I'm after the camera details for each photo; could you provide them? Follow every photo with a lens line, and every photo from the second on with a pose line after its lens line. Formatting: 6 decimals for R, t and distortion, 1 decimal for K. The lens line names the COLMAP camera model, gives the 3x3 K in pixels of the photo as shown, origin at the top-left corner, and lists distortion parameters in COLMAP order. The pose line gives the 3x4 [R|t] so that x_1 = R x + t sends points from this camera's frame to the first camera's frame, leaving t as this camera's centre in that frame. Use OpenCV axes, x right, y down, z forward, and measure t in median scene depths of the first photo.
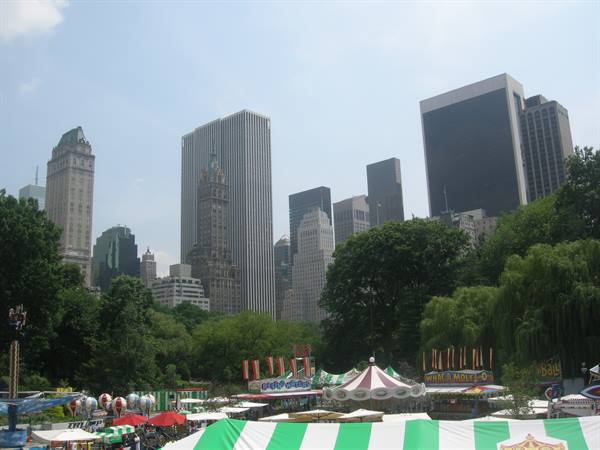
lens RADIAL K [[610.6, 0, 300.0], [0, 610.6, 225.0], [0, 0, 1]] dist [-0.181320, 0.038674]
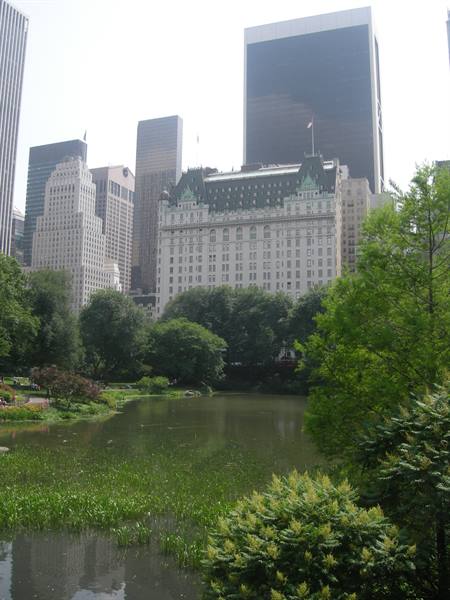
lens RADIAL K [[610.6, 0, 225.0], [0, 610.6, 300.0], [0, 0, 1]] dist [-0.181320, 0.038674]
pose [[0.931111, 0.083960, 0.354942, -0.039772], [-0.119234, 0.989745, 0.078663, 0.055008], [-0.344697, -0.115565, 0.931573, 0.232689]]
